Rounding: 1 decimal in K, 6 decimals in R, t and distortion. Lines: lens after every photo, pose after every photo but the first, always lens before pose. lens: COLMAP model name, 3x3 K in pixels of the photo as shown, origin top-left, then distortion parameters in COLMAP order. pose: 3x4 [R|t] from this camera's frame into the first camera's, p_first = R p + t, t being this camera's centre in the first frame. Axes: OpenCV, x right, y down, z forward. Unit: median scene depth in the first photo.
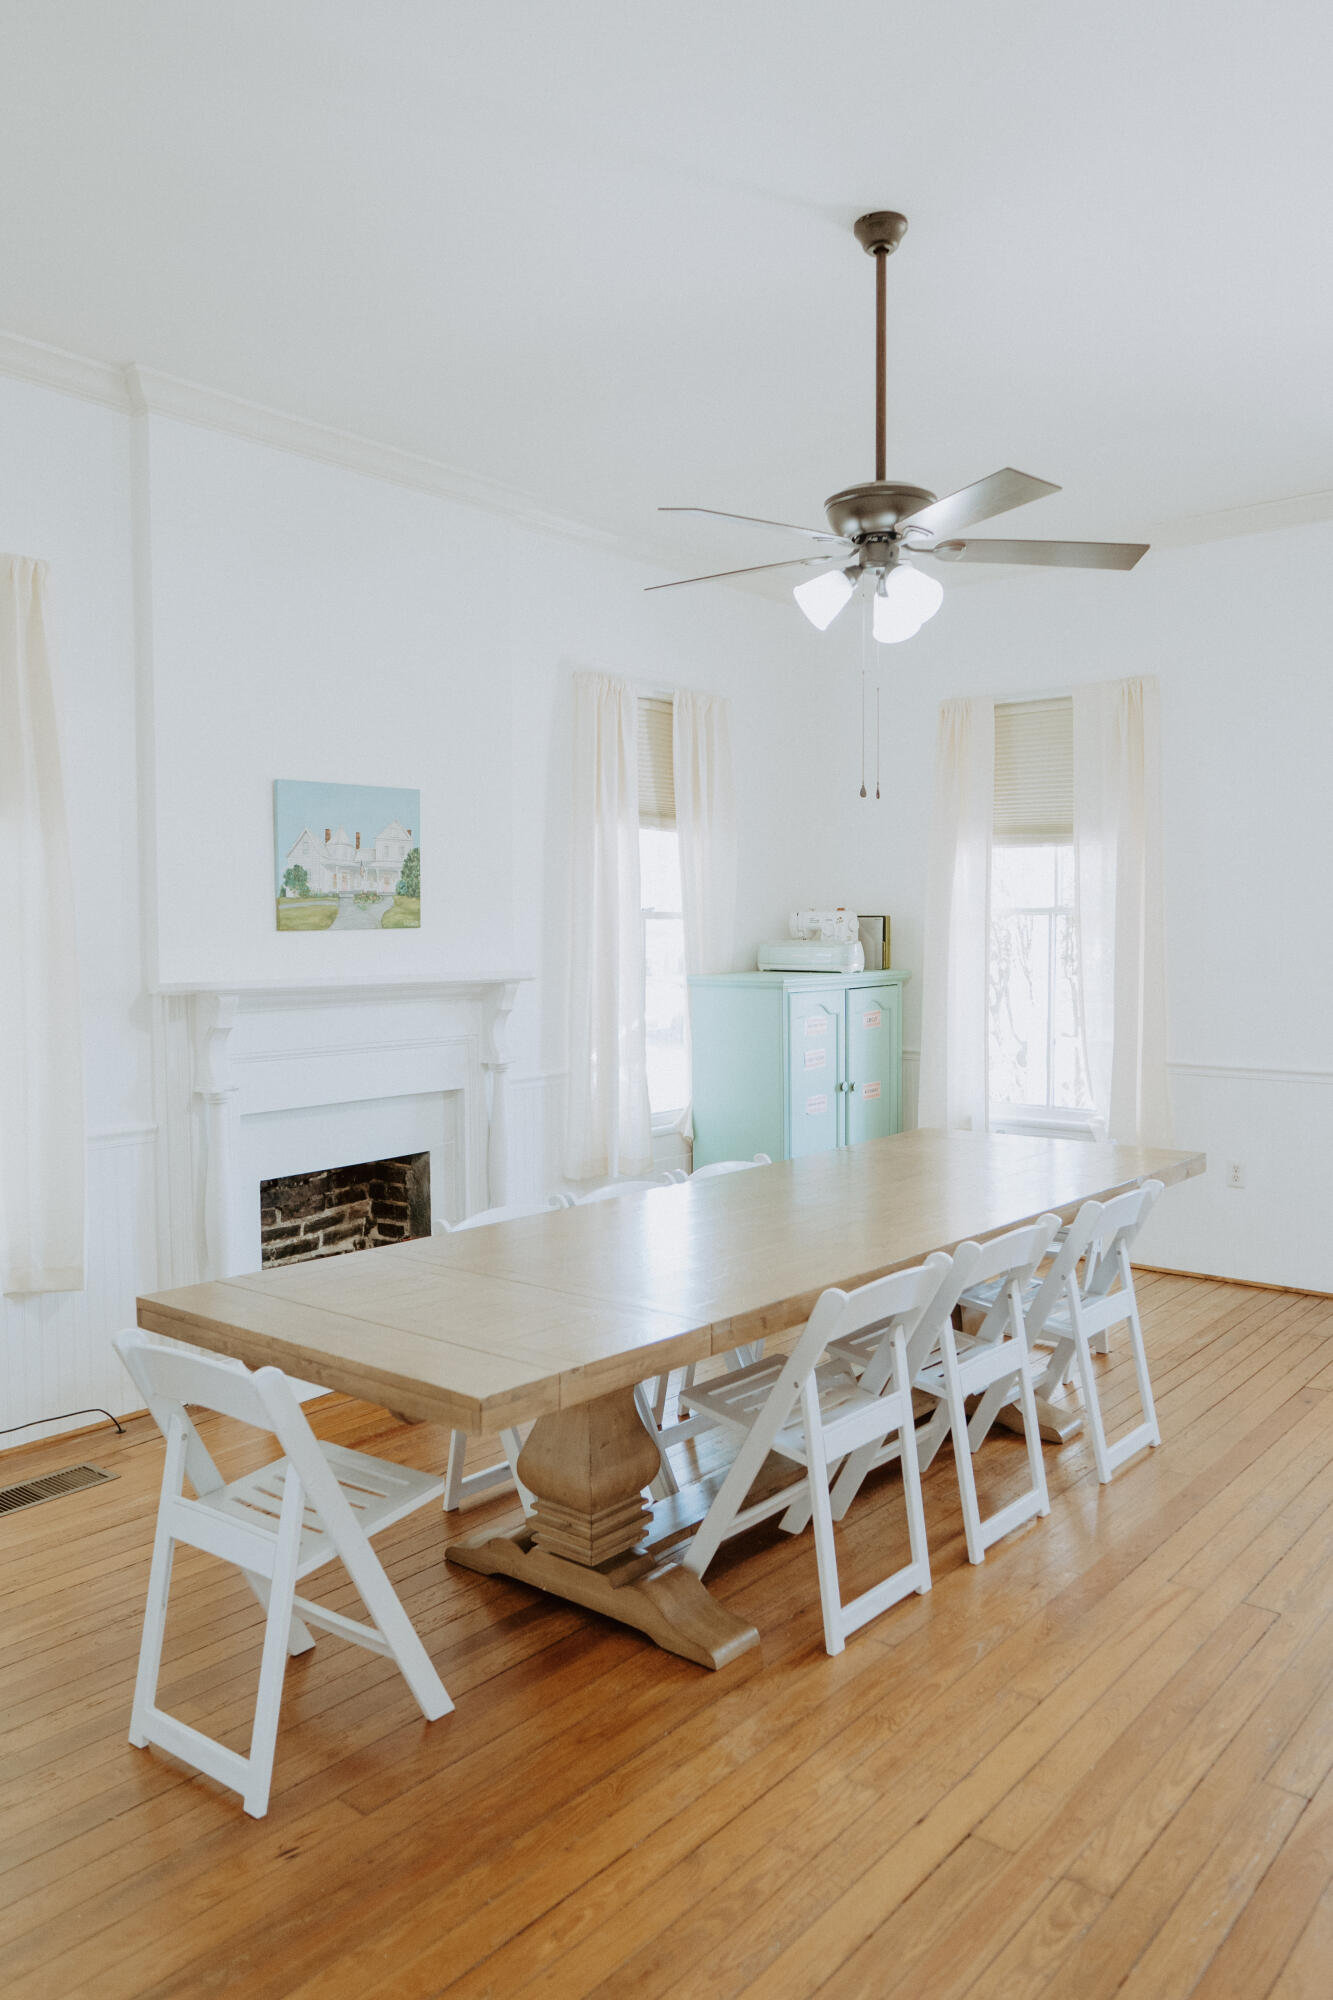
lens RADIAL K [[1413.9, 0, 725.5], [0, 1413.9, 987.2], [0, 0, 1]] dist [-0.005015, 0.003162]
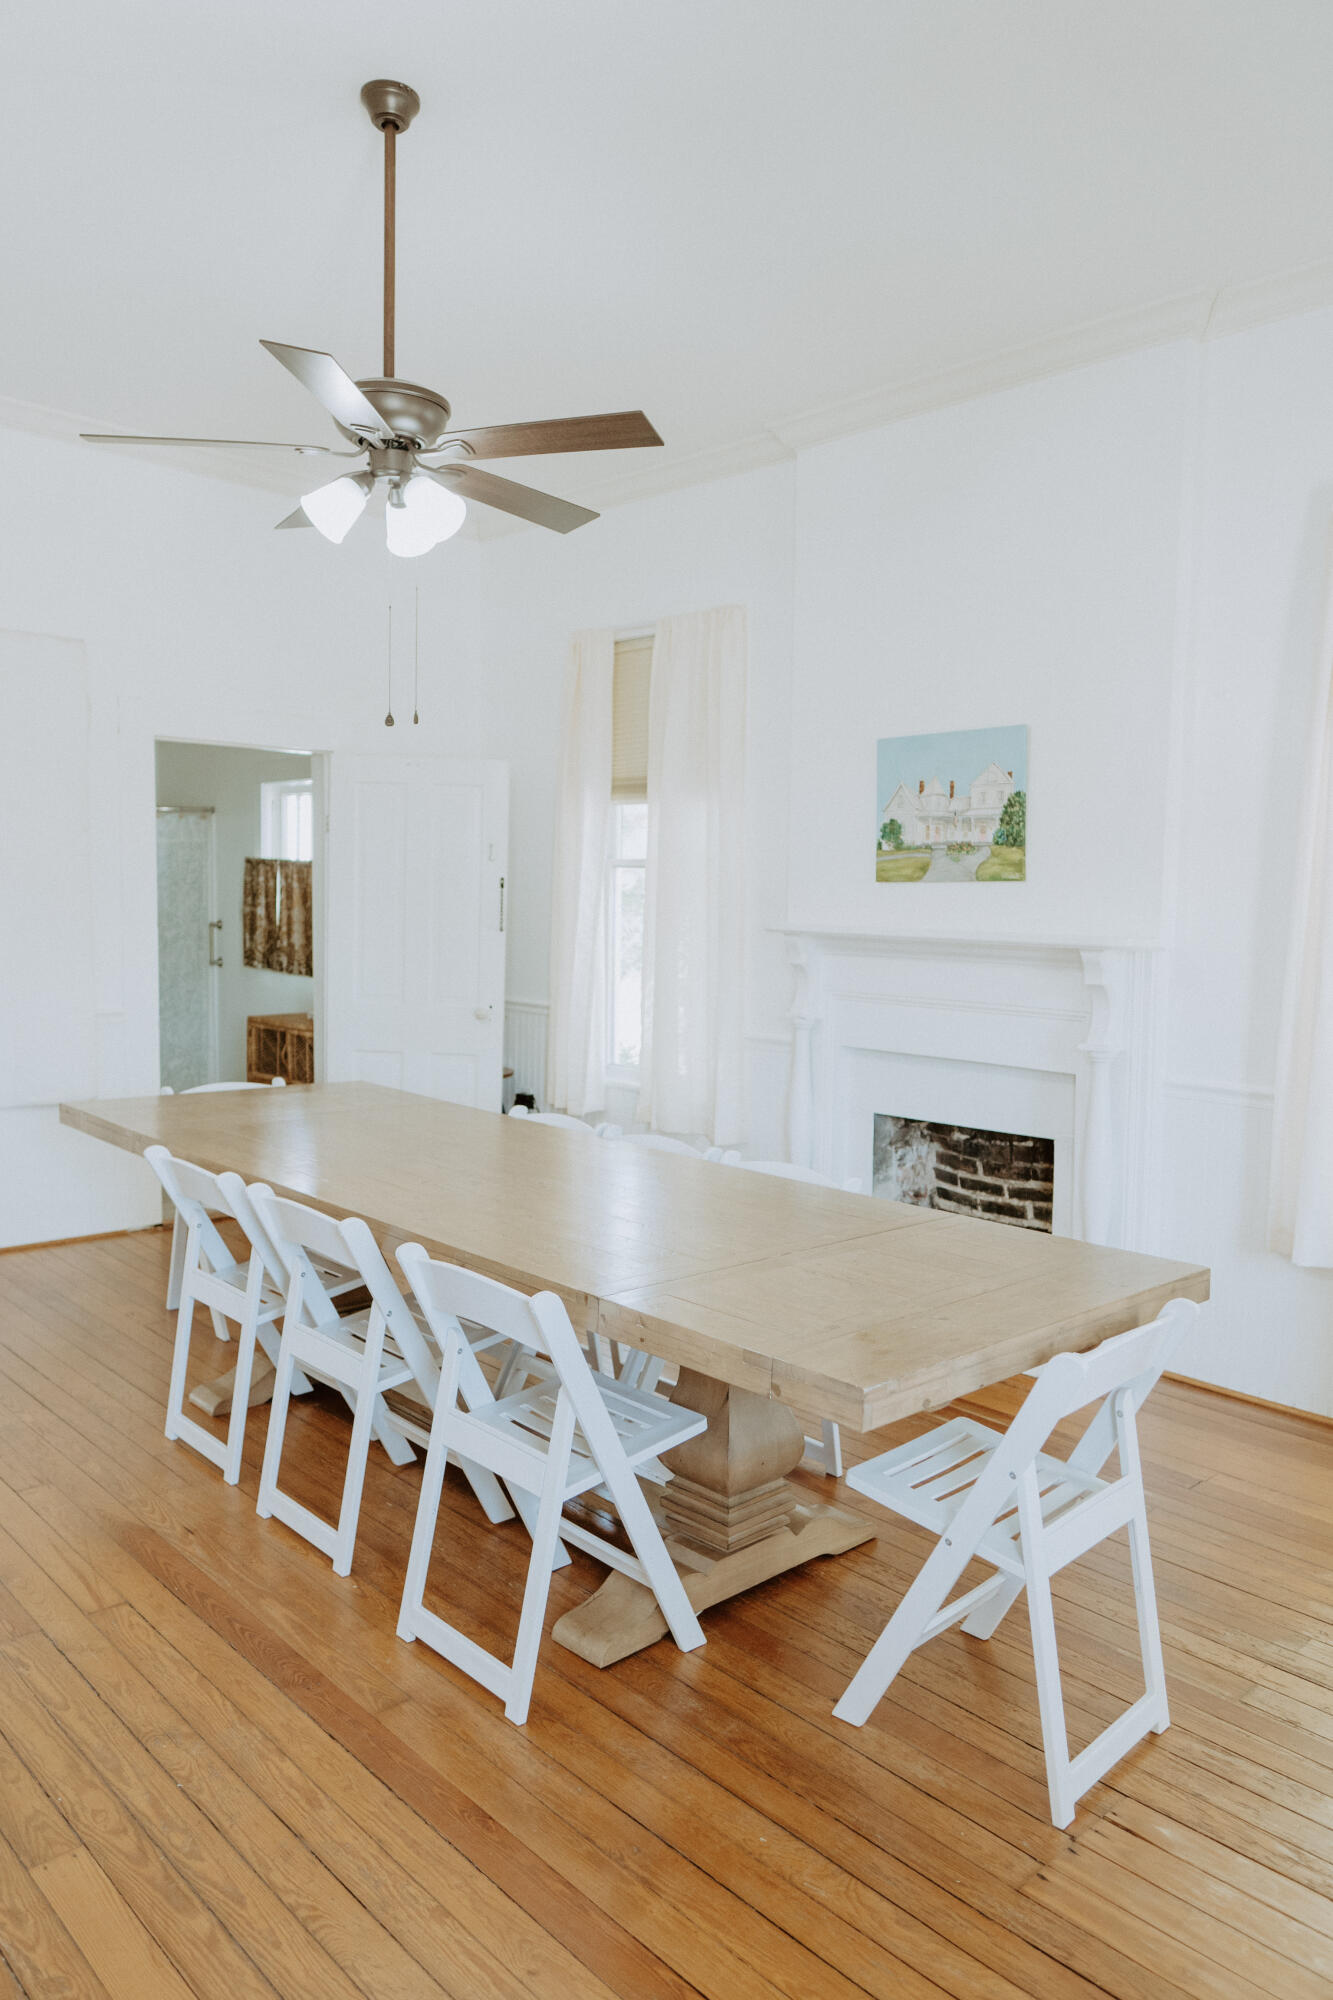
lens RADIAL K [[1392.8, 0, 666.5], [0, 1392.8, 1000.0], [0, 0, 1]] dist [-0.008418, 0.005559]
pose [[-0.149063, 0.080495, -0.985546, 0.705058], [-0.059635, 0.994135, 0.090216, -0.034519], [0.987028, 0.072221, -0.143389, 0.940498]]
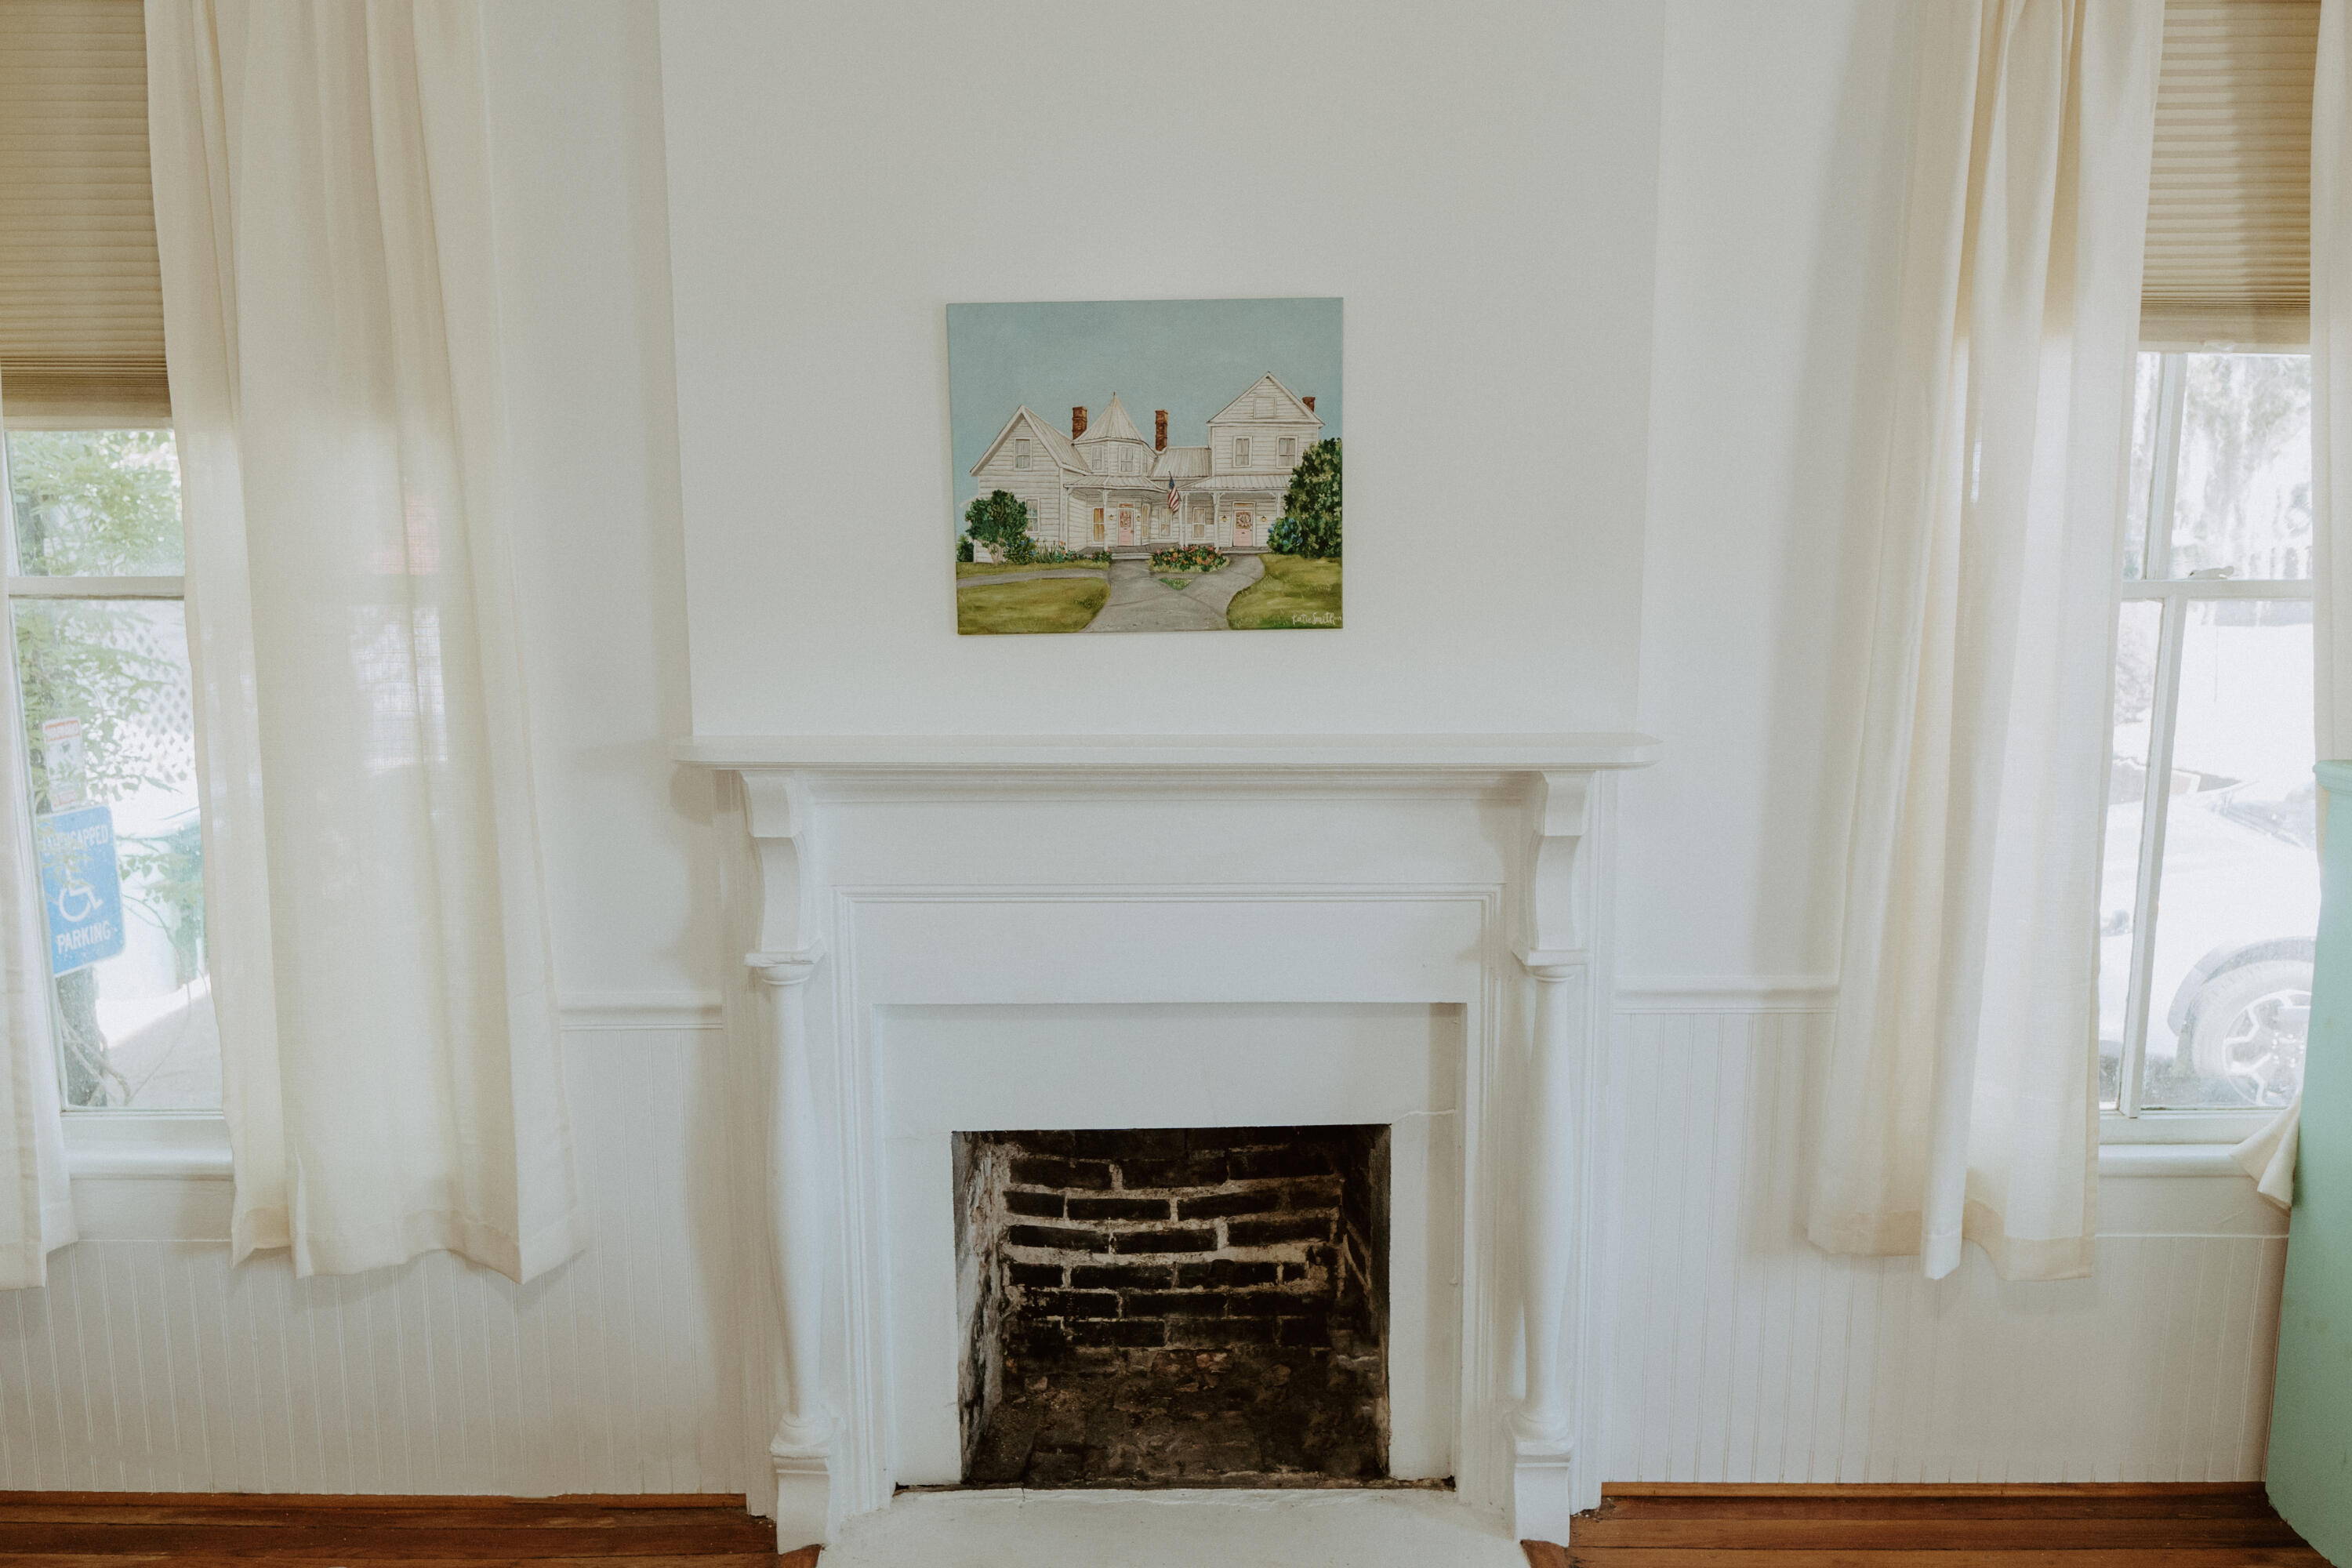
lens RADIAL K [[1662.8, 0, 1176.0], [0, 1662.8, 784.0], [0, 0, 1]] dist [-0.005015, 0.003162]
pose [[0.624176, 0.121718, -0.771744, 0.151681], [-0.034859, 0.991145, 0.128129, -0.060109], [0.780506, -0.053073, 0.622892, 0.666733]]
